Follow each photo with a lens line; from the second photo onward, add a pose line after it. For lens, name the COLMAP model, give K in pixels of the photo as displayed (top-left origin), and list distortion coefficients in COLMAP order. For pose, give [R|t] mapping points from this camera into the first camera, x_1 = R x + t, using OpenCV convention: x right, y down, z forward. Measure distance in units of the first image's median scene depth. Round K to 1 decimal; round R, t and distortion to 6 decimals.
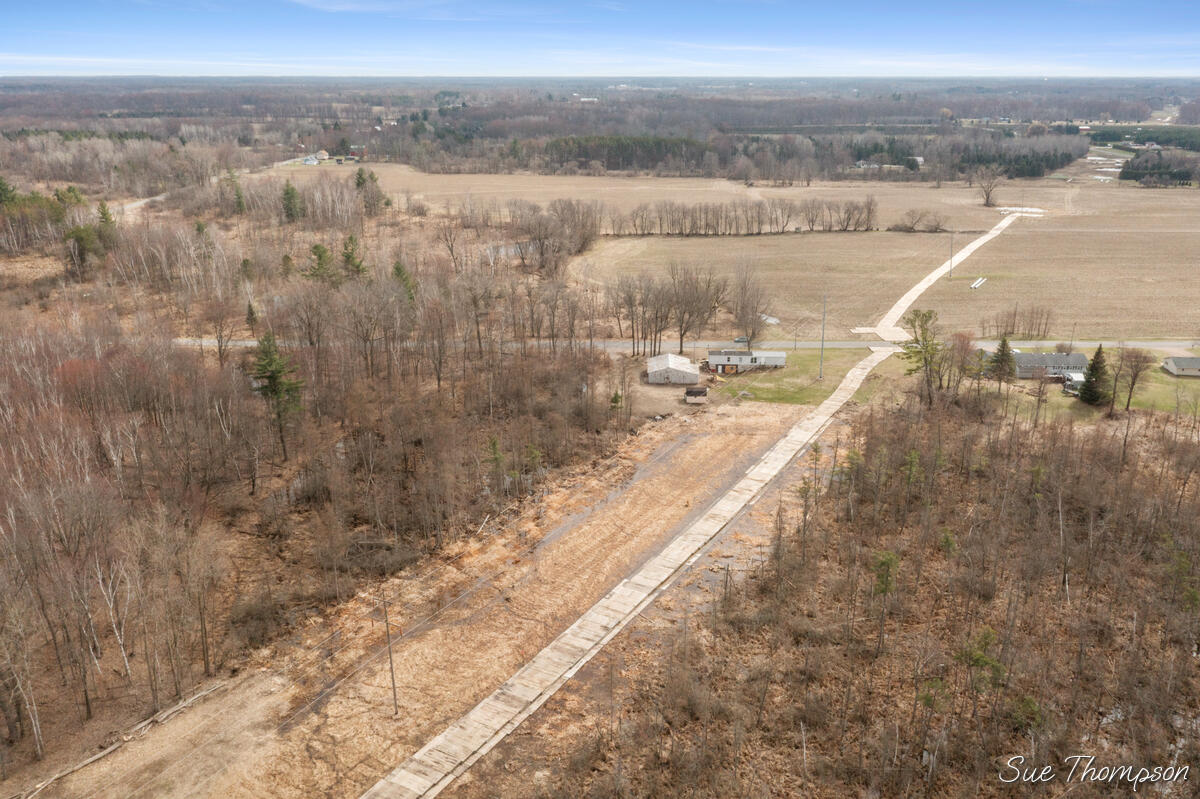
lens RADIAL K [[970.0, 0, 600.0], [0, 970.0, 399.5], [0, 0, 1]] dist [-0.007136, -0.000484]
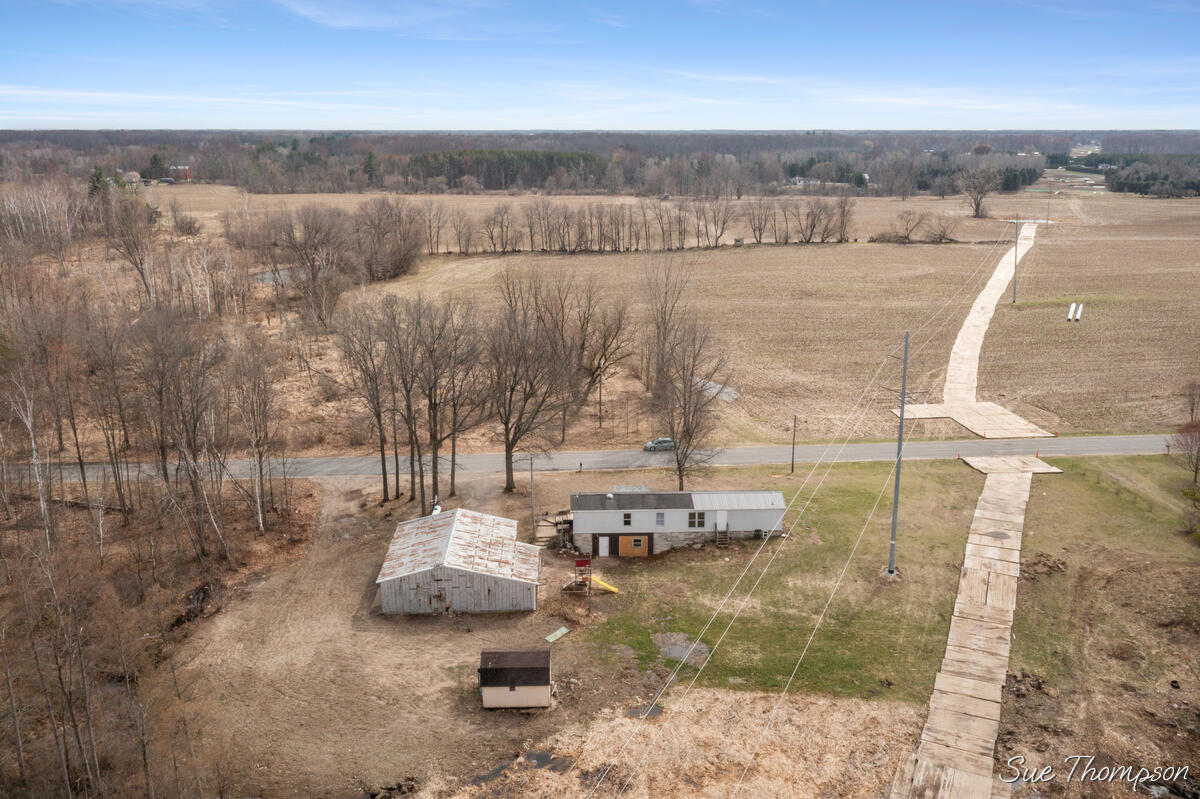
lens RADIAL K [[970.0, 0, 600.0], [0, 970.0, 399.5], [0, 0, 1]] dist [-0.007136, -0.000484]
pose [[0.996210, -0.023334, 0.083789, 0.077090], [0.027543, 0.998398, -0.049429, -0.056009], [-0.082501, 0.051549, 0.995257, 0.528573]]
